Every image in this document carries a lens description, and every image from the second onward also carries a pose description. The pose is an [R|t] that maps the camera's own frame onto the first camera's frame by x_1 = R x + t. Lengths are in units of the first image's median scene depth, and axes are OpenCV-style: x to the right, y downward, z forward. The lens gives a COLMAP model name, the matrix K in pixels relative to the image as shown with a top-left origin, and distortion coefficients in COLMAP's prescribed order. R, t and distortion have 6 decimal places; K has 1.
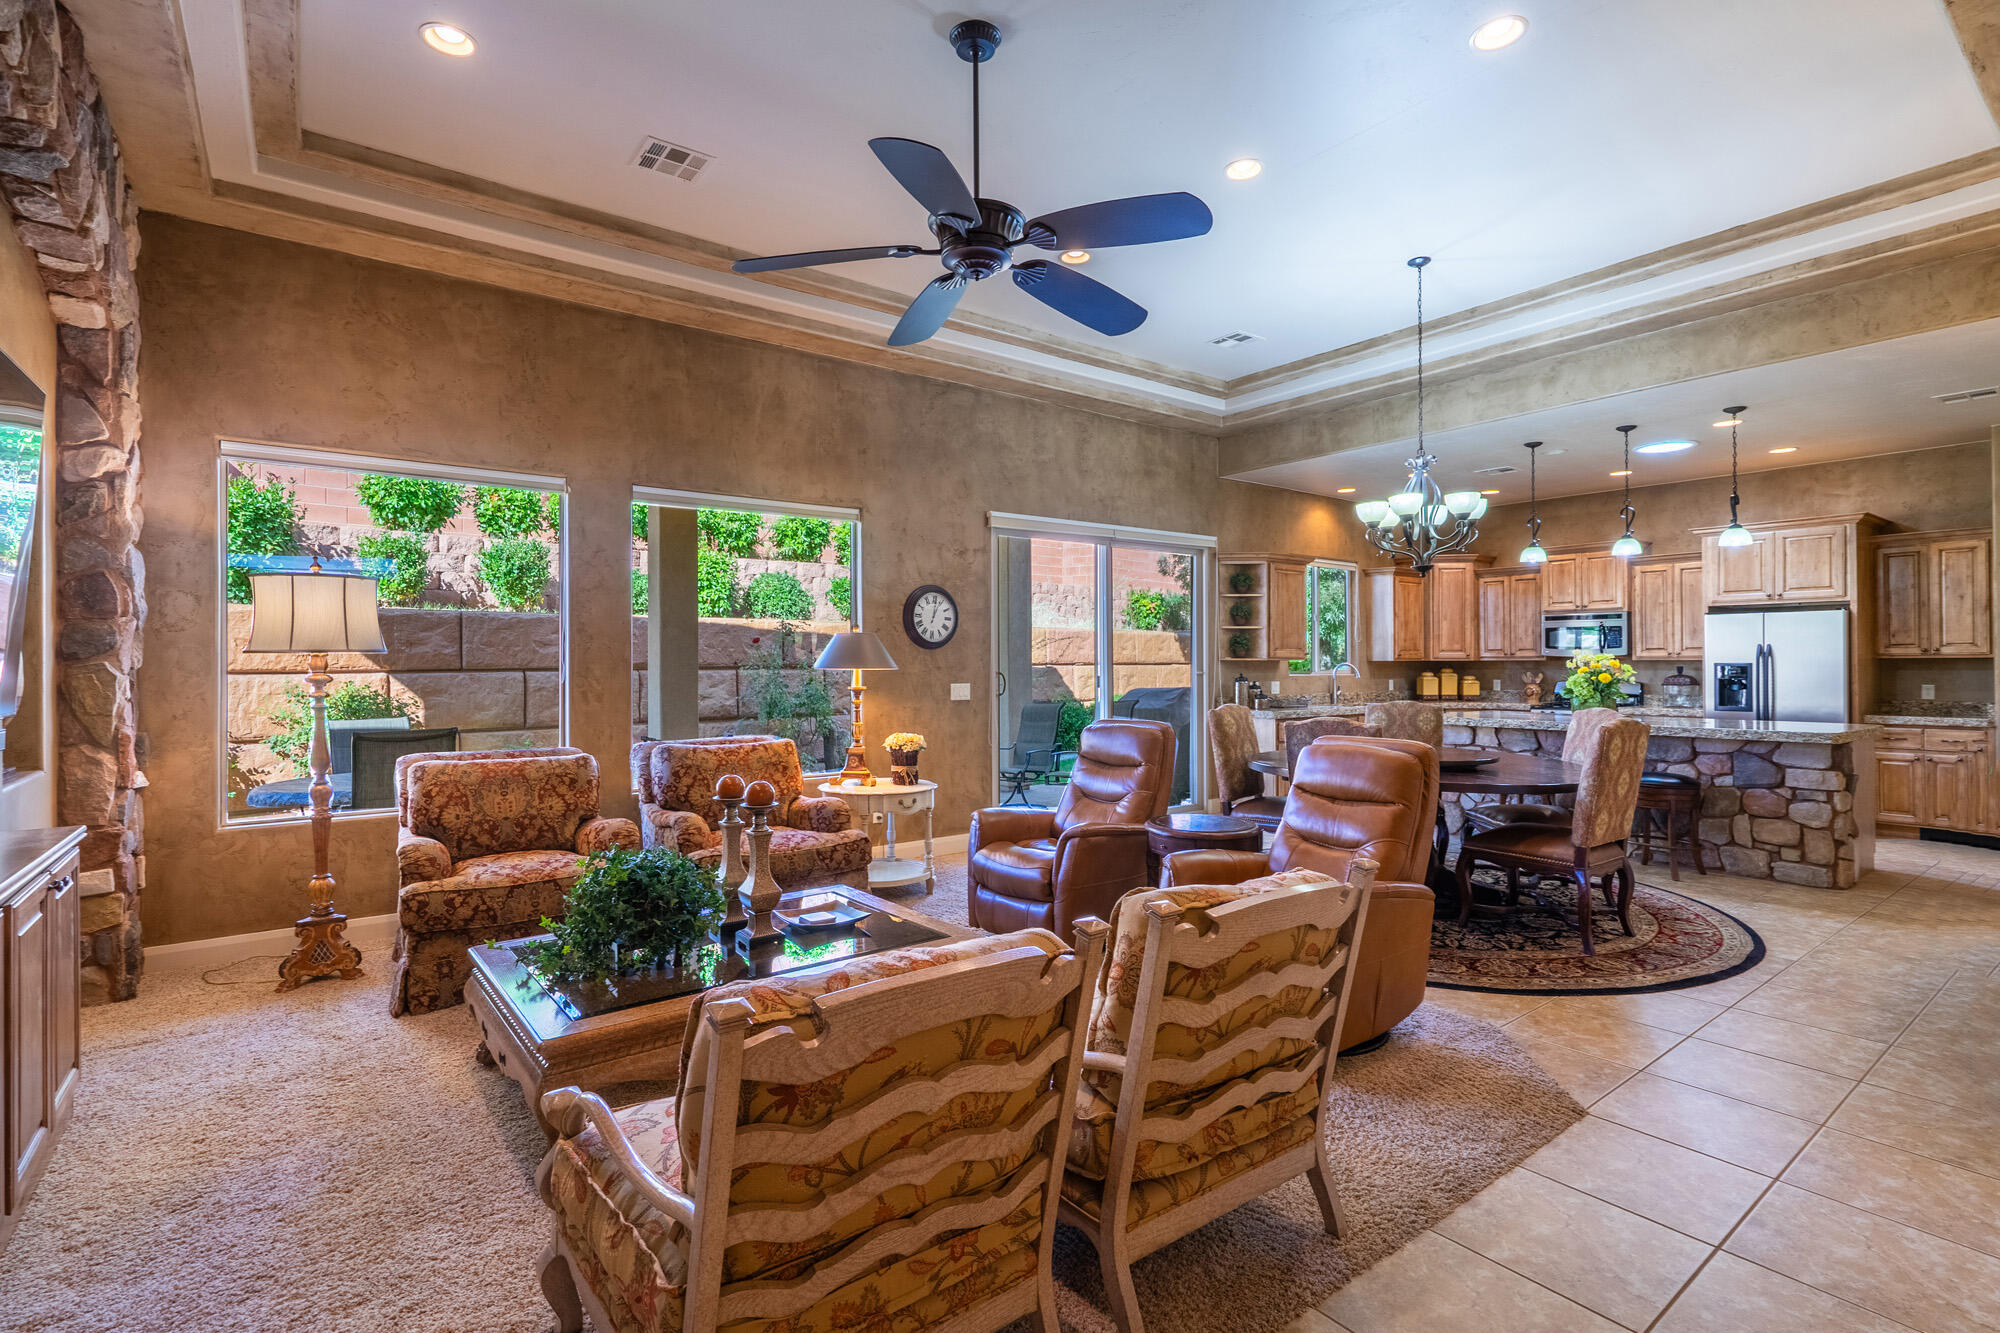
lens RADIAL K [[918.3, 0, 1001.4], [0, 918.3, 659.1], [0, 0, 1]] dist [-0.001754, 0.000589]
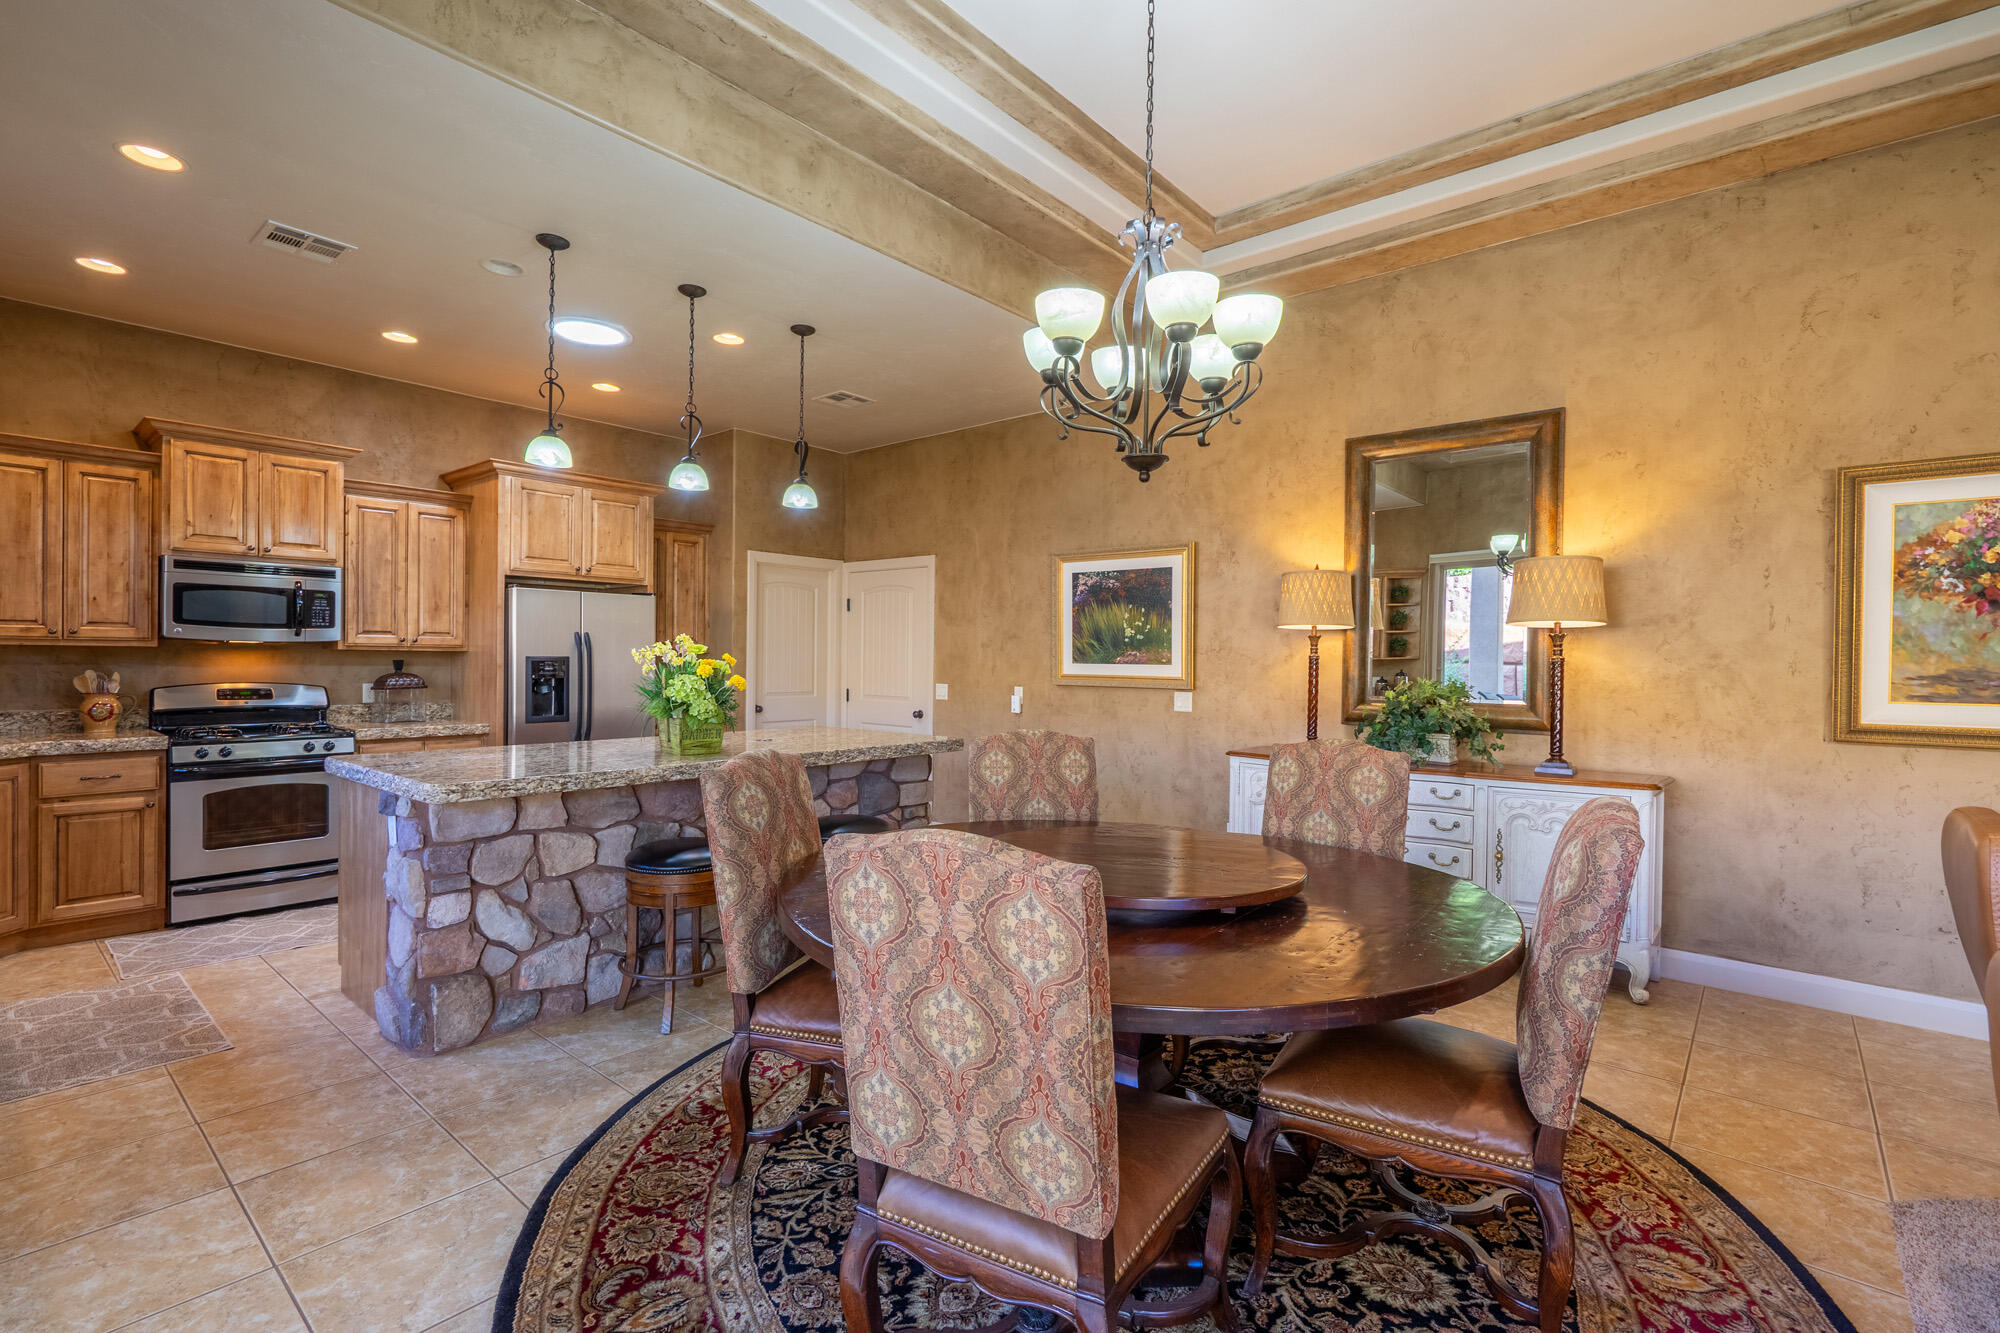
lens RADIAL K [[914.8, 0, 989.3], [0, 914.8, 664.0], [0, 0, 1]] dist [-0.000806, 0.000244]
pose [[-0.212566, -0.005968, 0.977128, 0.009875], [-0.015165, 0.999881, 0.002808, 0.003388], [-0.977029, -0.014221, -0.212631, 0.841853]]
